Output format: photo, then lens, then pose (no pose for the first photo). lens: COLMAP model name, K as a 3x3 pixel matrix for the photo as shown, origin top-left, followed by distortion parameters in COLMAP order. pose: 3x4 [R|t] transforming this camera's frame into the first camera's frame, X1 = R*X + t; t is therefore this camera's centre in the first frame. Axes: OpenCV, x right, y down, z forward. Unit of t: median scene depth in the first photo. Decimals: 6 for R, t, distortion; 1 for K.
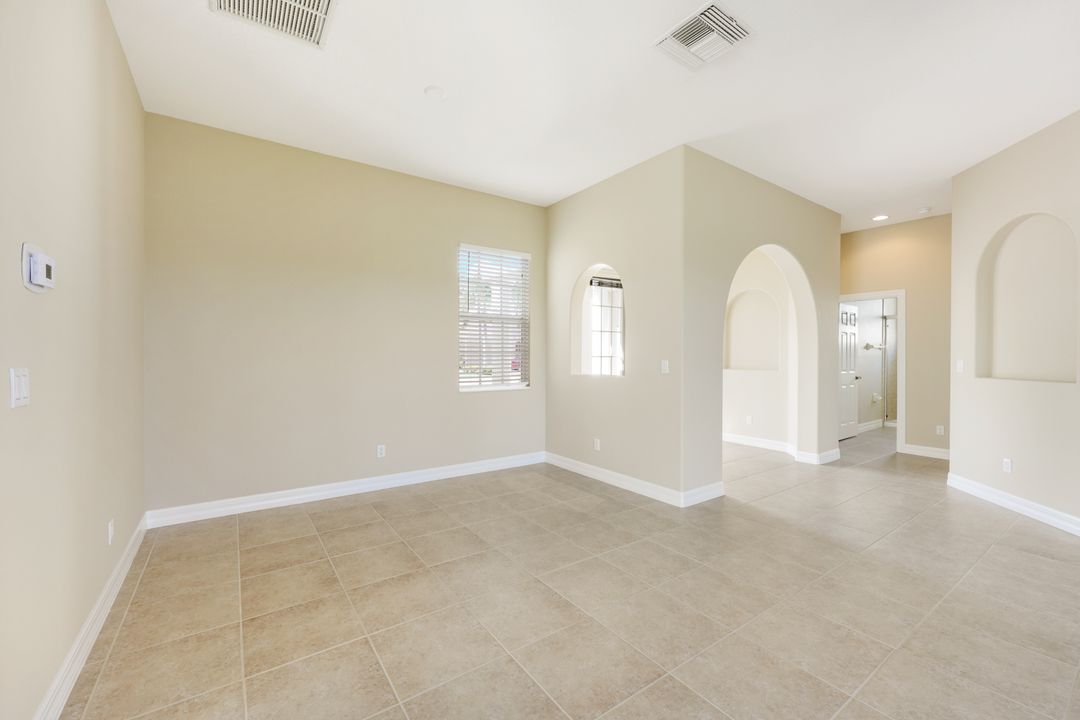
lens RADIAL K [[436.2, 0, 538.5], [0, 436.2, 357.4], [0, 0, 1]] dist [0.008035, 0.000057]
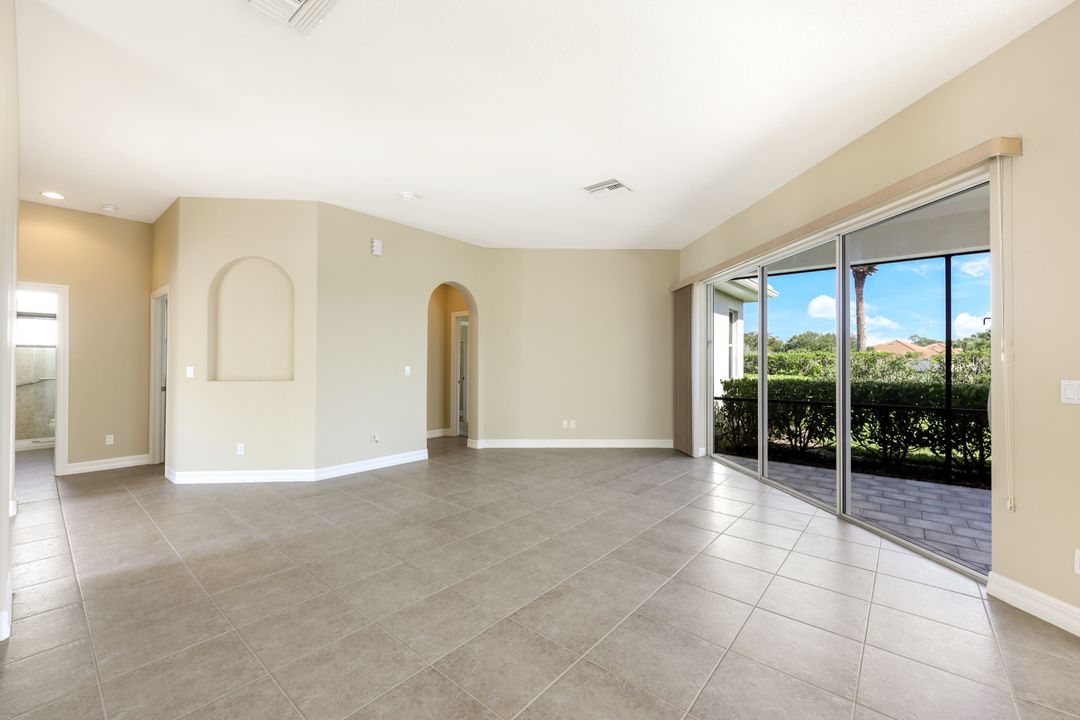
lens RADIAL K [[436.2, 0, 533.2], [0, 436.2, 361.7], [0, 0, 1]] dist [0.008035, 0.000057]
pose [[-0.239295, -0.011097, 0.970884, -0.546280], [-0.010303, 0.999907, 0.008889, -0.040738], [-0.970892, -0.007876, -0.239387, 0.659328]]
